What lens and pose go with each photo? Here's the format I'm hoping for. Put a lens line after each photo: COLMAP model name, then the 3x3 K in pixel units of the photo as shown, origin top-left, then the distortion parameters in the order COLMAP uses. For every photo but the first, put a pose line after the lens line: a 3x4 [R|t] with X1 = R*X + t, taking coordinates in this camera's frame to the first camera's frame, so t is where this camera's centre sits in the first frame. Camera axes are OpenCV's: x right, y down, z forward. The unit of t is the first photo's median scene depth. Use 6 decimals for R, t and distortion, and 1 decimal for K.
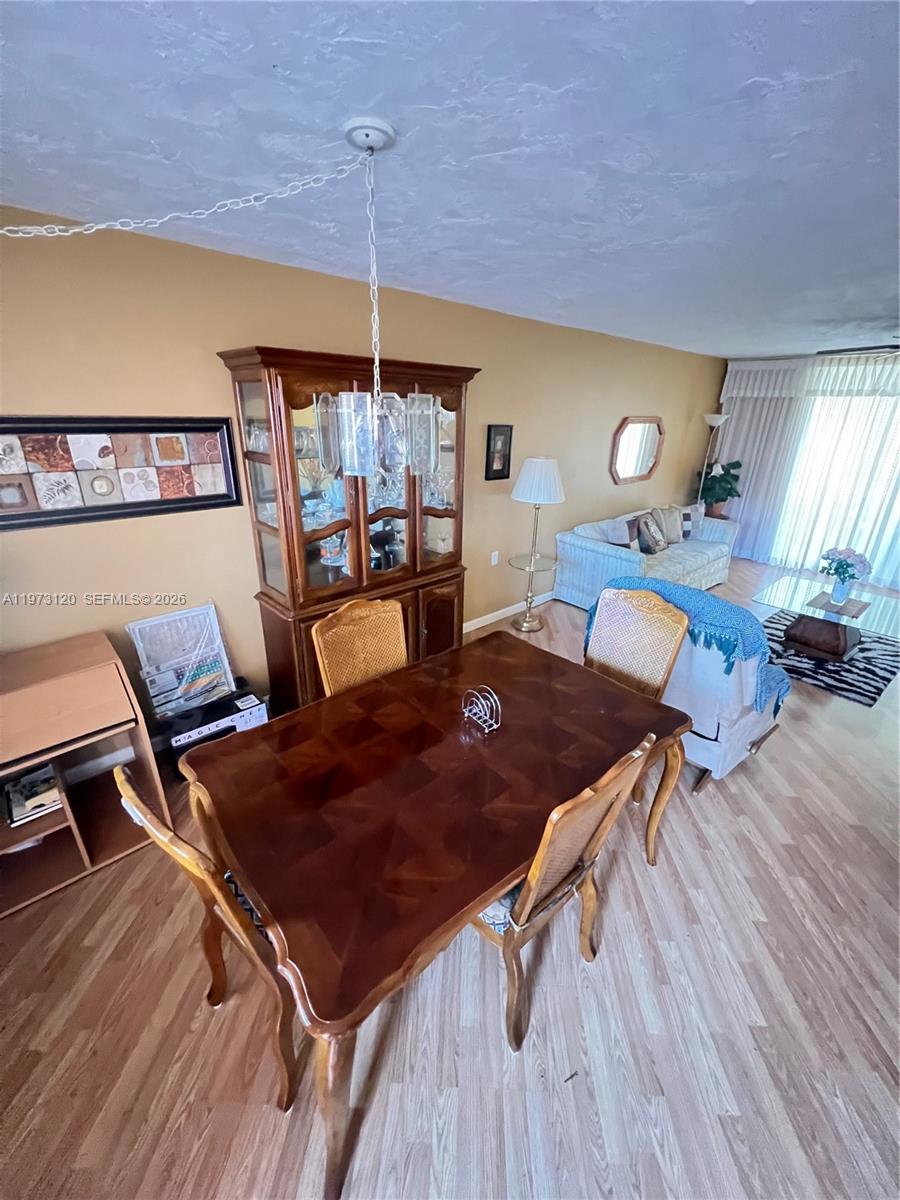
lens RADIAL K [[478.1, 0, 451.5], [0, 478.1, 598.2], [0, 0, 1]] dist [-0.001695, -0.000049]
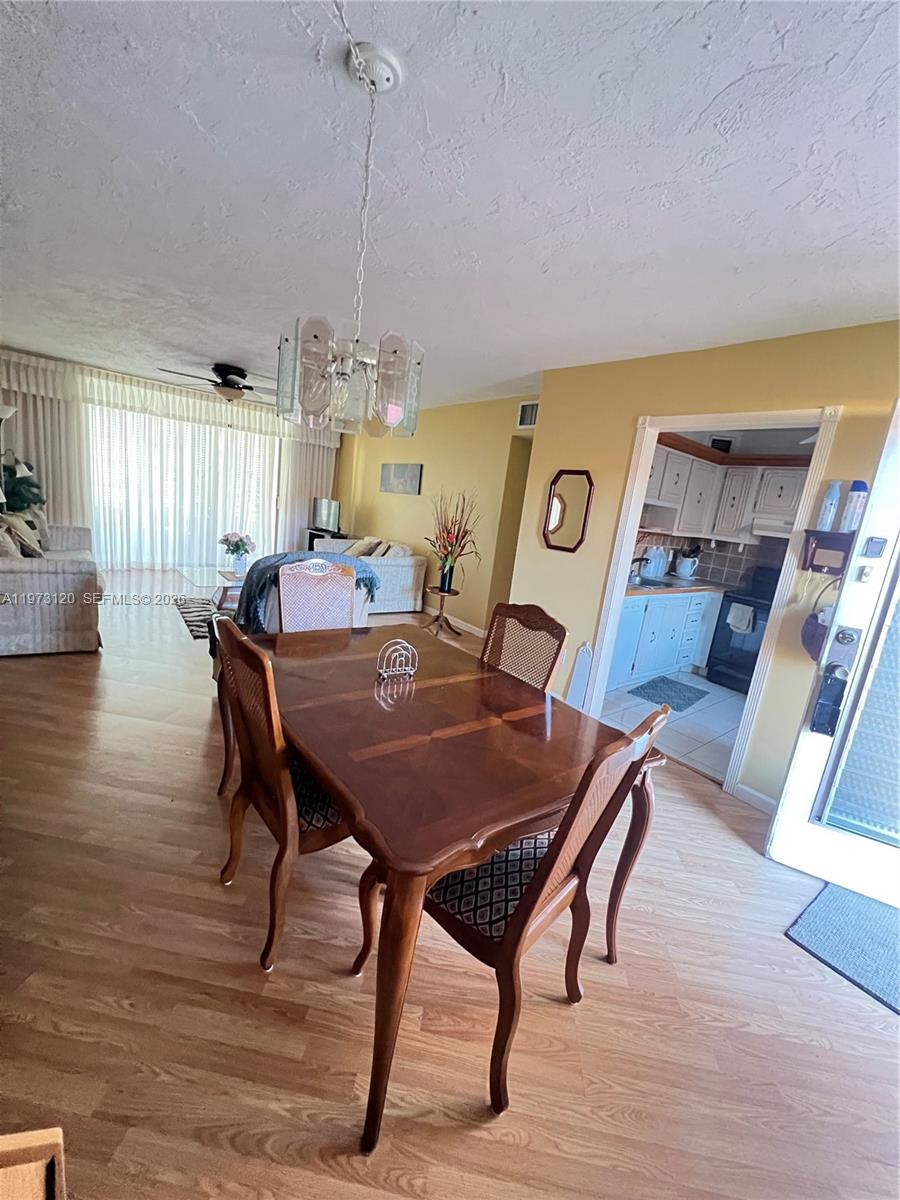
lens RADIAL K [[480.0, 0, 451.9], [0, 480.0, 596.9], [0, 0, 1]] dist [-0.004144, -0.000505]
pose [[0.061836, -0.209044, 0.975949, -0.450615], [0.250109, 0.949867, 0.187611, -0.034373], [-0.966241, 0.232493, 0.111020, 0.334621]]
